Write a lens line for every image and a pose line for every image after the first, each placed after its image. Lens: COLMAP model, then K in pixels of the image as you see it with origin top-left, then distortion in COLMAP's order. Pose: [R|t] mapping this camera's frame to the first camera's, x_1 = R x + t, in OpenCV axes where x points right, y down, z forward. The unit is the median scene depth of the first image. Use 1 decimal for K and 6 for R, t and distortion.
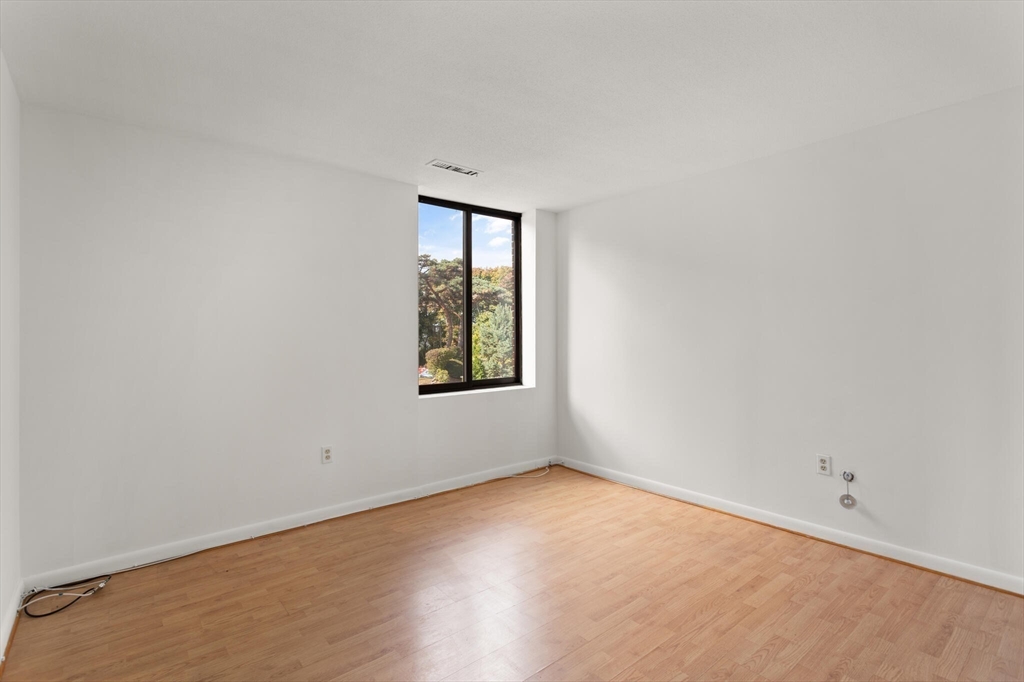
lens RADIAL K [[490.6, 0, 510.5], [0, 490.6, 338.7], [0, 0, 1]] dist [-0.003151, 0.001574]
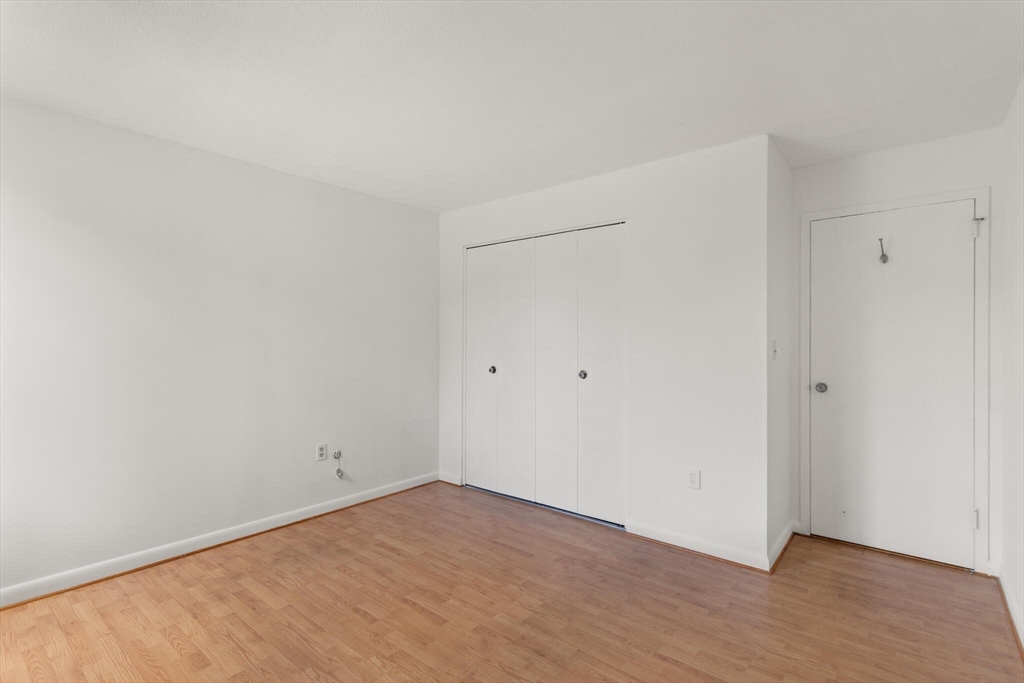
lens RADIAL K [[490.6, 0, 510.0], [0, 490.6, 342.0], [0, 0, 1]] dist [-0.003151, 0.001574]
pose [[-0.194111, 0.001405, 0.980978, -0.638743], [0.003966, 0.999992, -0.000647, -0.011160], [-0.980971, 0.003765, -0.194115, 0.782267]]
